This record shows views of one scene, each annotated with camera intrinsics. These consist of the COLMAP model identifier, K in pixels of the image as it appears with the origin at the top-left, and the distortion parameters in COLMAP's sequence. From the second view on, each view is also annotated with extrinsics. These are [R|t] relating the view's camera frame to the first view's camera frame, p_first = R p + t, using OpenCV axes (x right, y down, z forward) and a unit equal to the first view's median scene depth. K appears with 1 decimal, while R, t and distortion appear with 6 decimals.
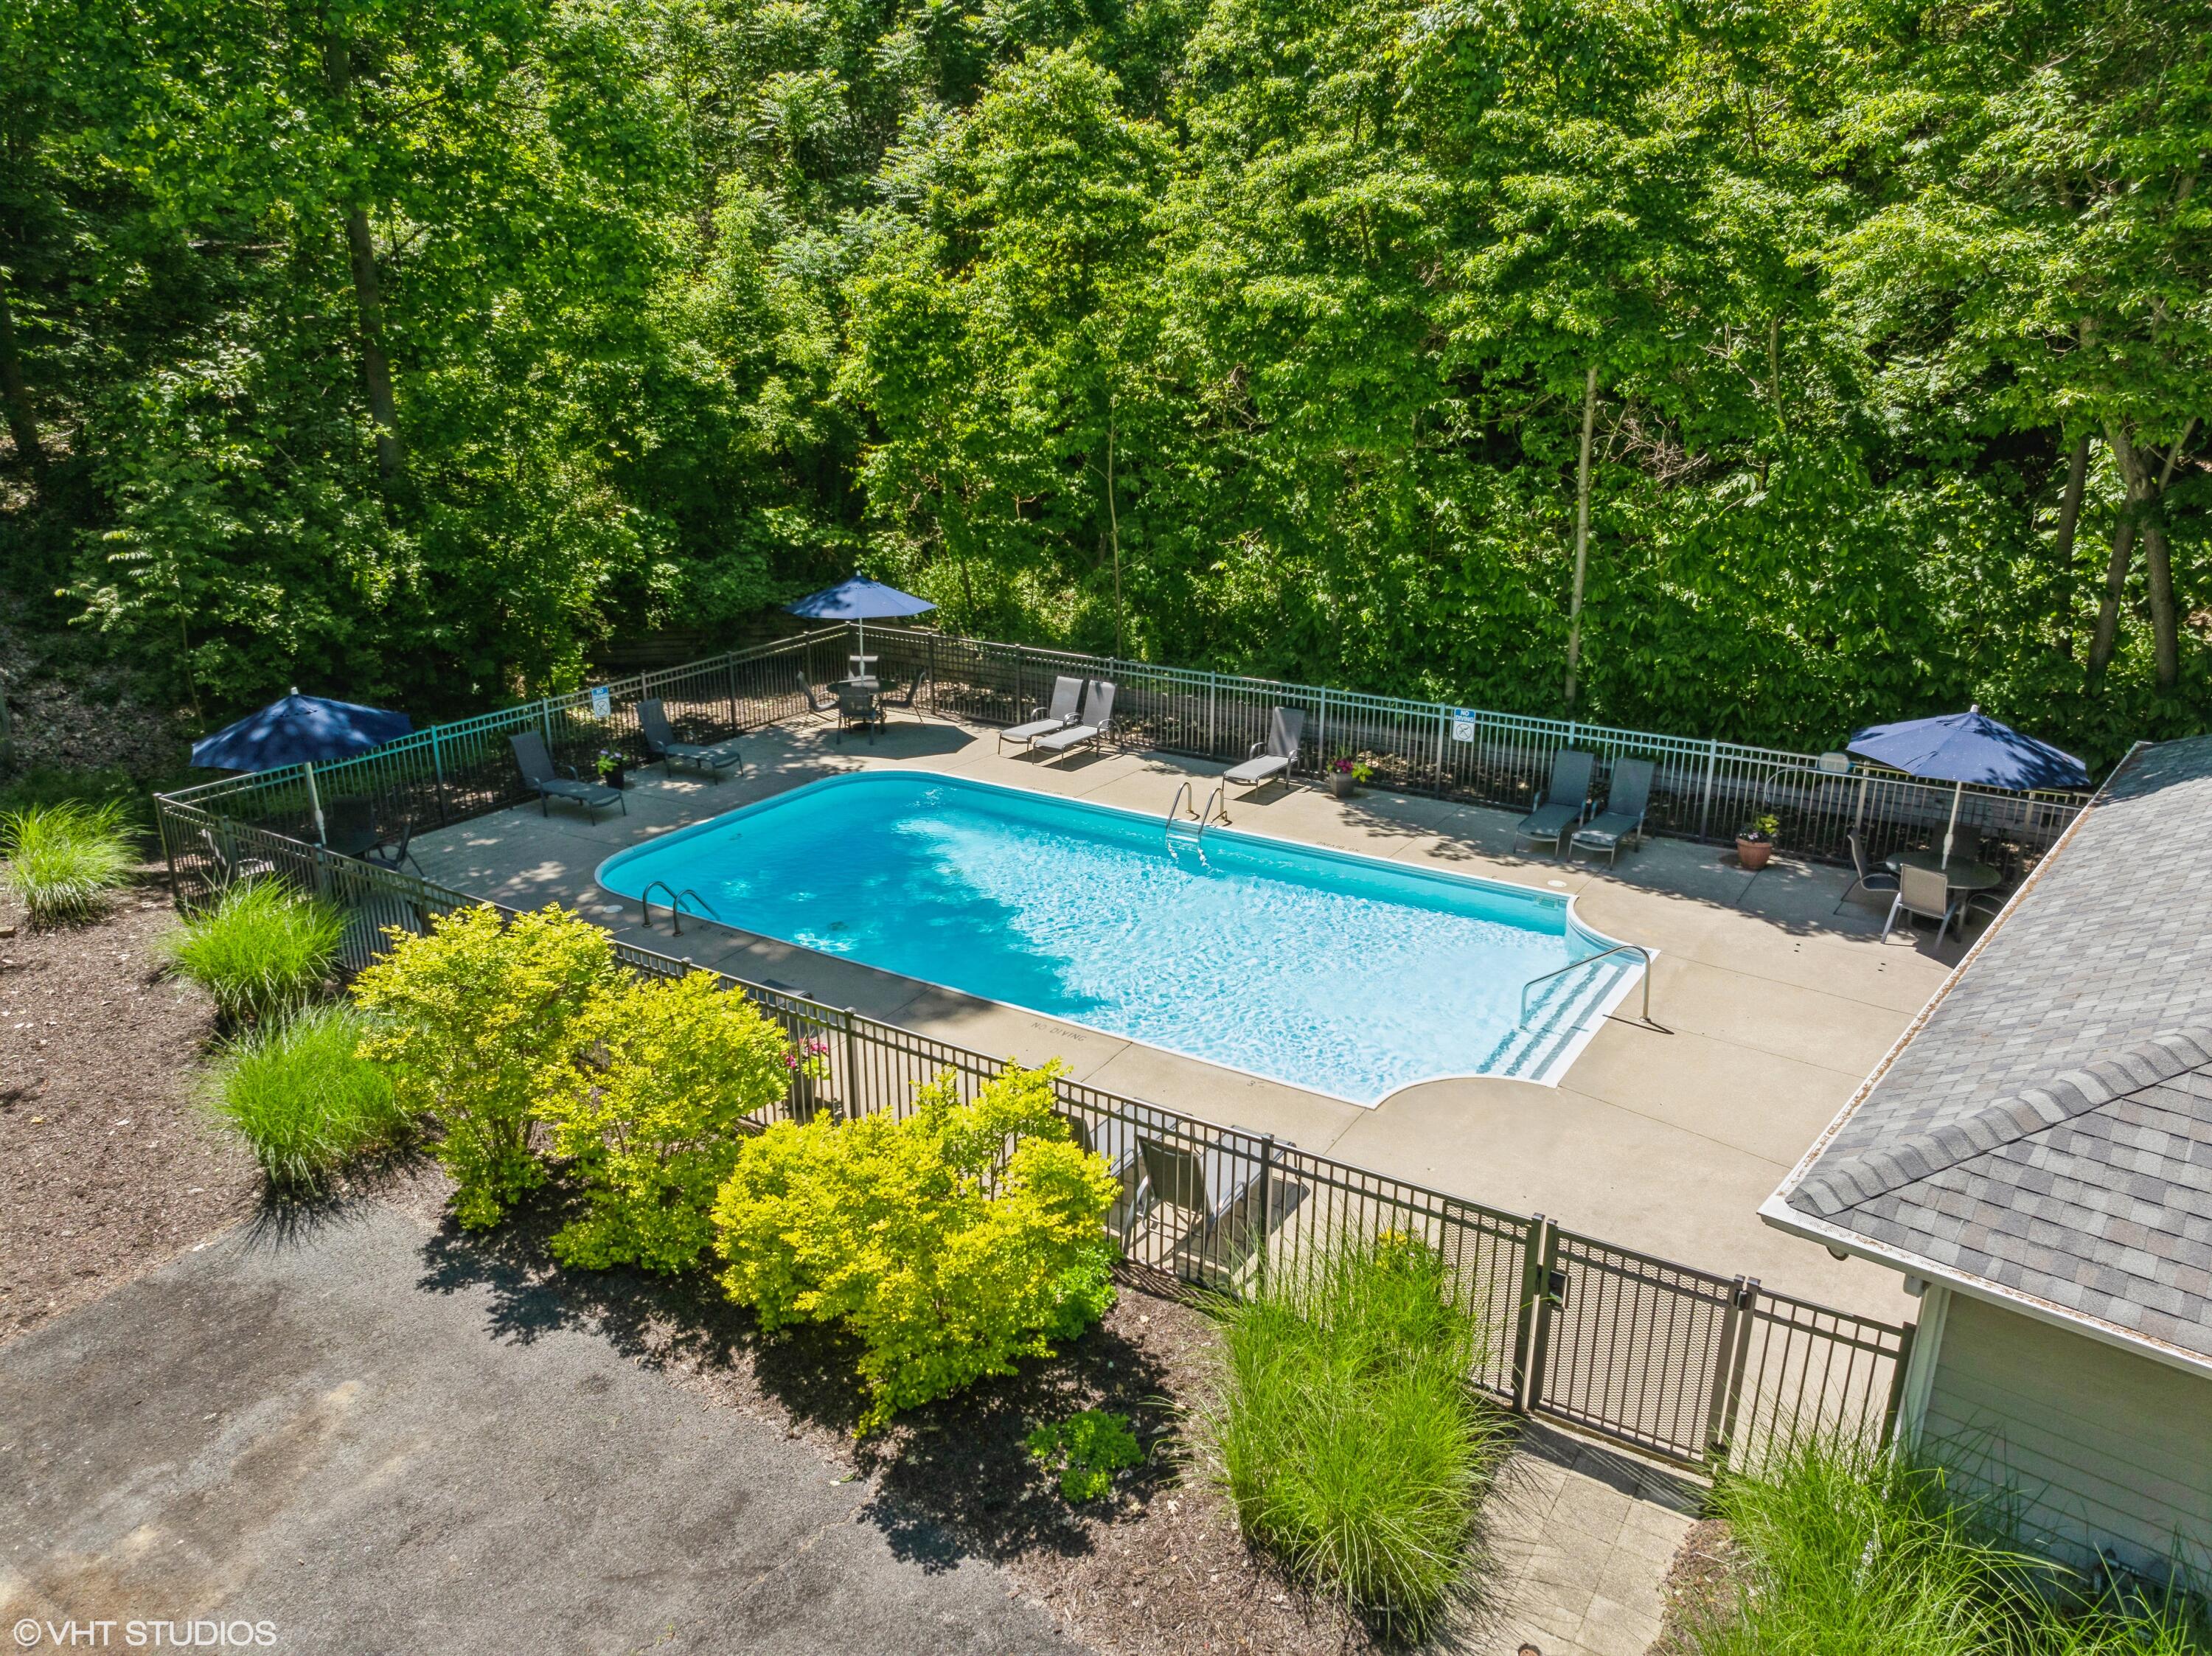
lens RADIAL K [[1562.4, 0, 1094.8], [0, 1562.4, 824.4], [0, 0, 1]] dist [-0.051590, 0.022785]
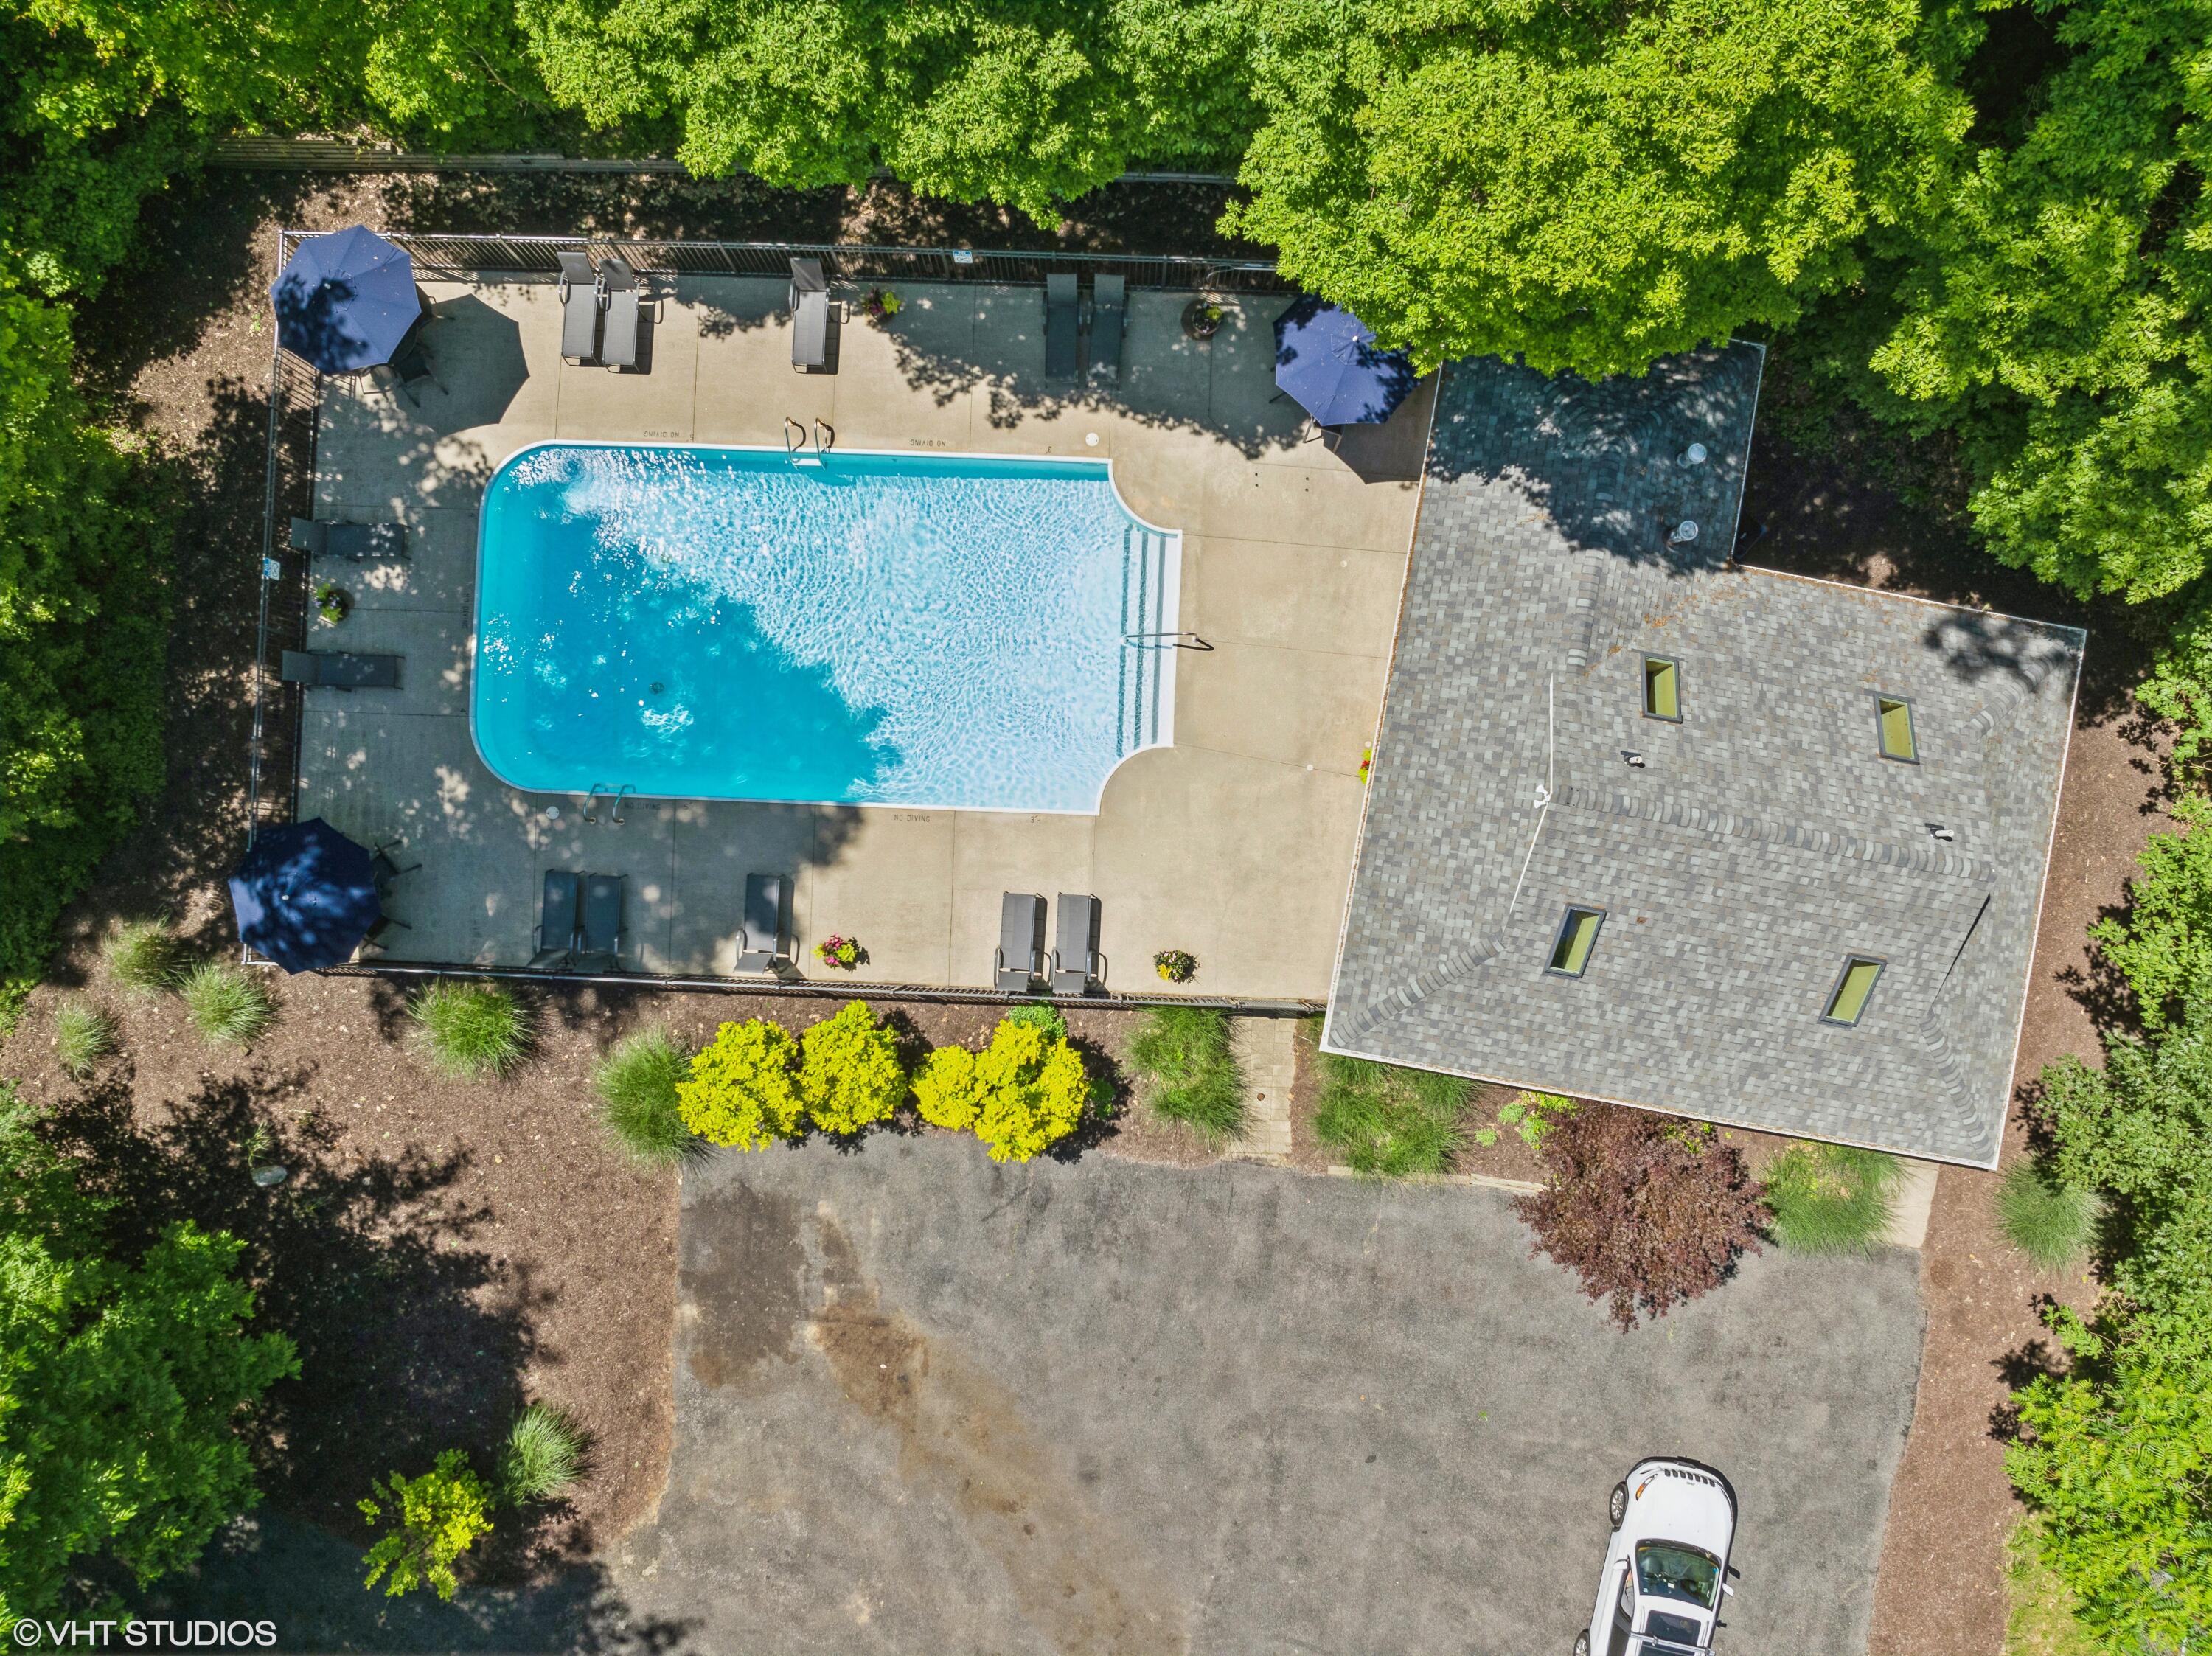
lens RADIAL K [[1562.4, 0, 1108.0], [0, 1562.4, 819.9], [0, 0, 1]] dist [-0.051590, 0.022785]
pose [[0.861008, -0.508418, 0.013268, 0.105058], [0.155707, 0.288346, 0.944781, -1.093173], [-0.484170, -0.811399, 0.327432, 0.227937]]
